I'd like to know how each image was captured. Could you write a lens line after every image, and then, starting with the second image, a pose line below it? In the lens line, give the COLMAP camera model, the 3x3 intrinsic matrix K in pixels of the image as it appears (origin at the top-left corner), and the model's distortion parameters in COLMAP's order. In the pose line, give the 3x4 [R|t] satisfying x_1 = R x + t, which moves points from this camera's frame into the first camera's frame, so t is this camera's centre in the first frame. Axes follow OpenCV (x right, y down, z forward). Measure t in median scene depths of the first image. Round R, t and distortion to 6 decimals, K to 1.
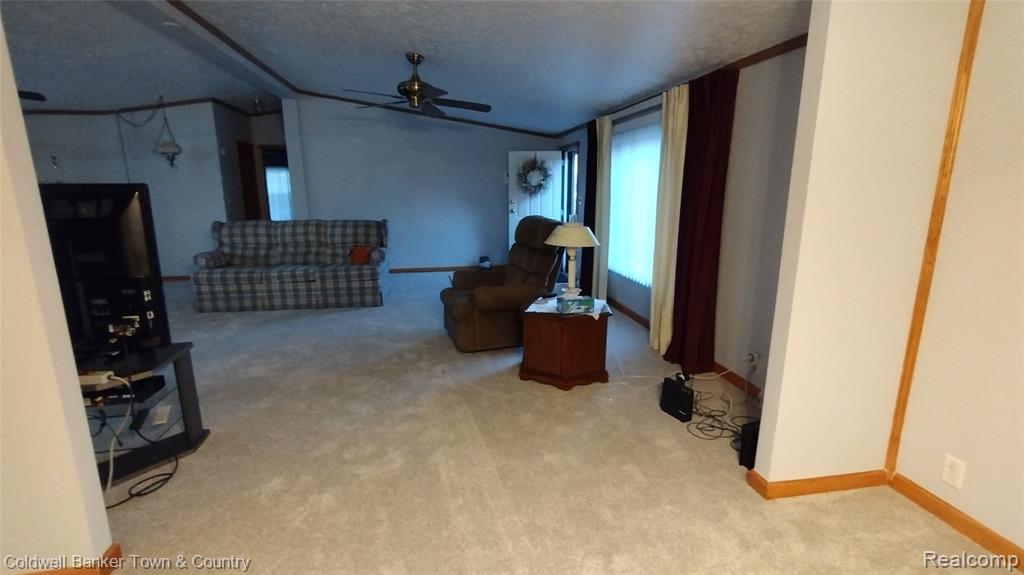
lens RADIAL K [[469.0, 0, 516.5], [0, 469.0, 290.2], [0, 0, 1]] dist [-0.005994, 0.000300]
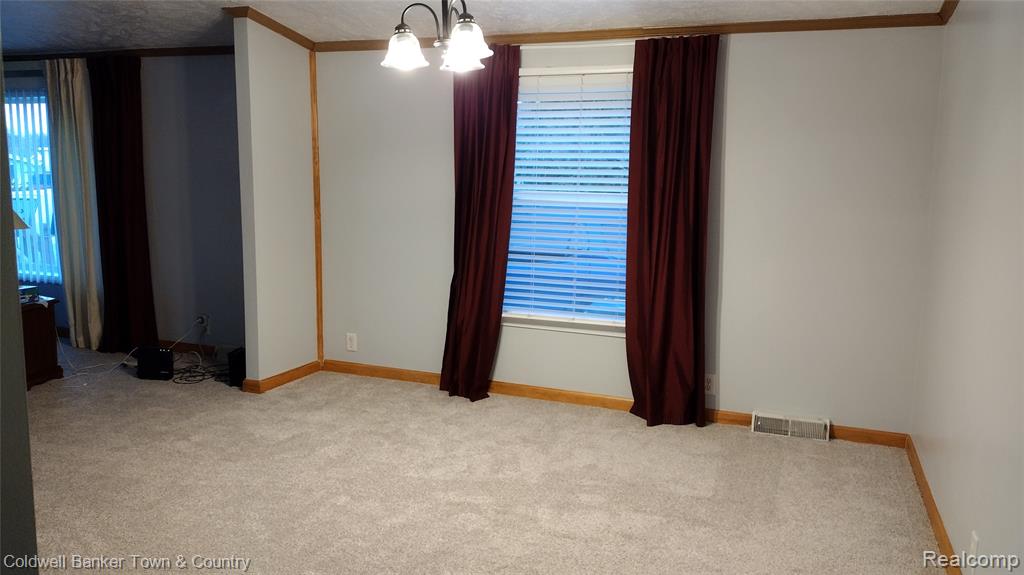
lens RADIAL K [[759.8, 0, 511.5], [0, 759.8, 284.1], [0, 0, 1]] dist [0.074923, -0.044045]
pose [[0.505850, -0.121116, 0.854077, -0.808925], [0.167105, 0.985098, 0.040723, 0.132142], [-0.846281, 0.122121, 0.518551, -0.691390]]
